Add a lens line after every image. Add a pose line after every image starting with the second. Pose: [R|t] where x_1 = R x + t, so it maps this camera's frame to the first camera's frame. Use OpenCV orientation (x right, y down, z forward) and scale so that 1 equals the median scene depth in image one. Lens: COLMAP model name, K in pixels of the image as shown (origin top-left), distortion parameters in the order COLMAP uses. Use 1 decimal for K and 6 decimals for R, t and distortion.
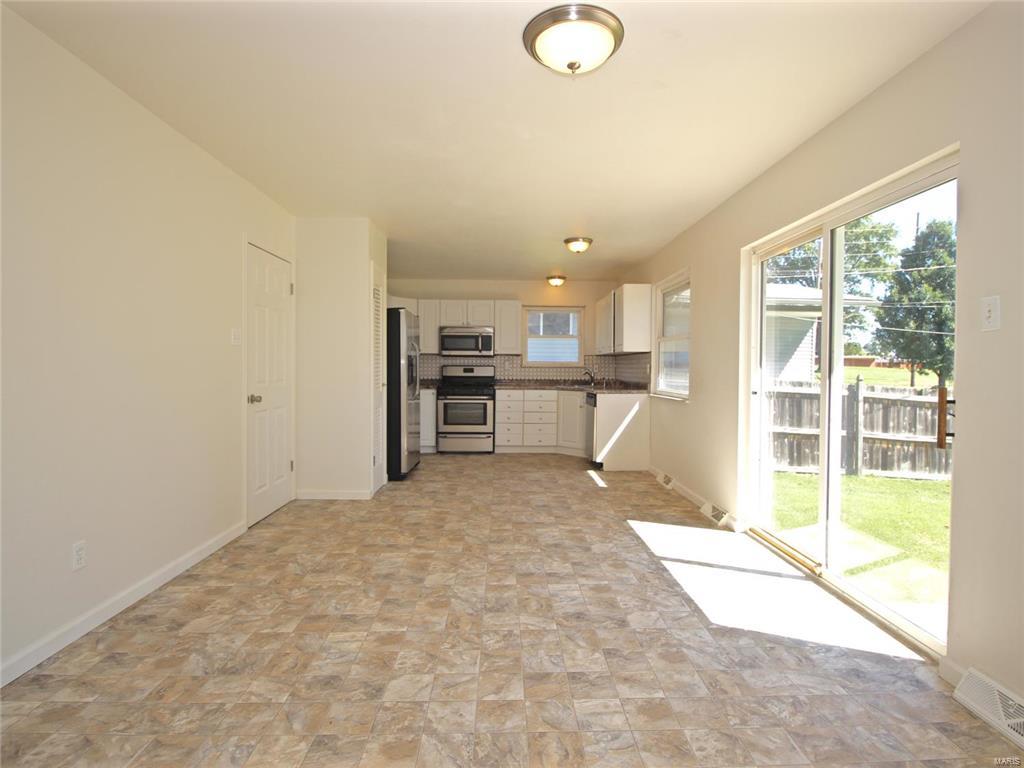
lens RADIAL K [[487.4, 0, 530.0], [0, 487.4, 380.0], [0, 0, 1]] dist [0.000546, -0.011147]
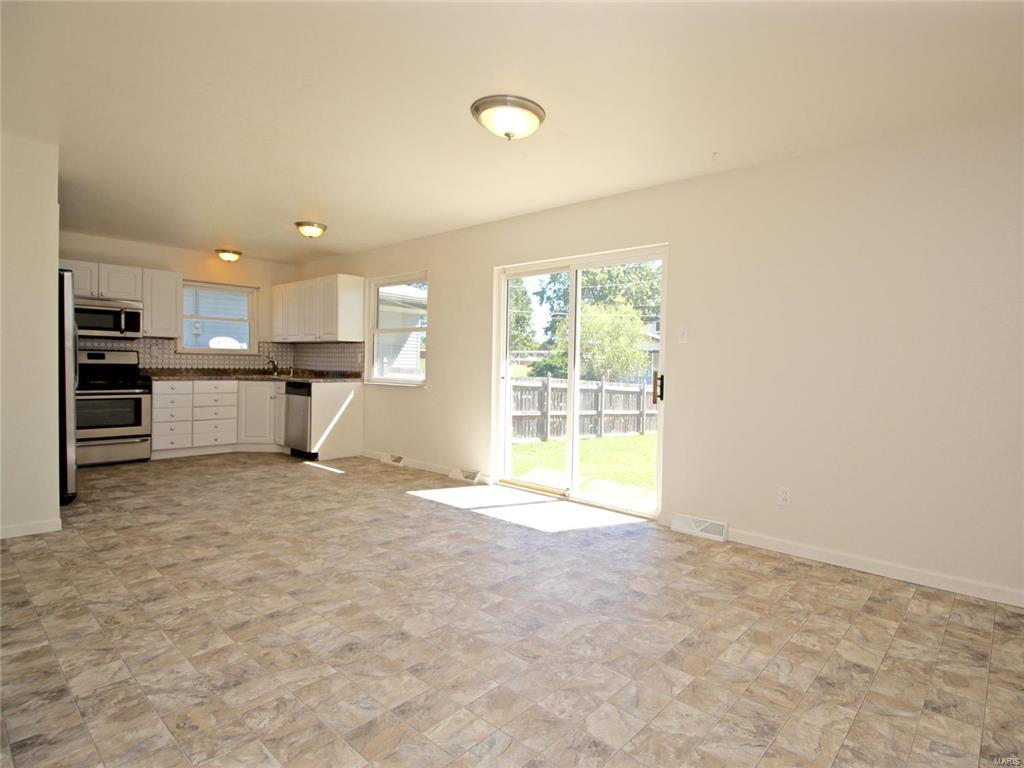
lens RADIAL K [[487.4, 0, 530.0], [0, 487.4, 380.0], [0, 0, 1]] dist [0.000546, -0.011147]
pose [[0.728408, -0.014843, 0.684983, -0.214925], [0.000556, 0.999778, 0.021074, 0.002187], [-0.685143, -0.014970, 0.728254, -0.010735]]
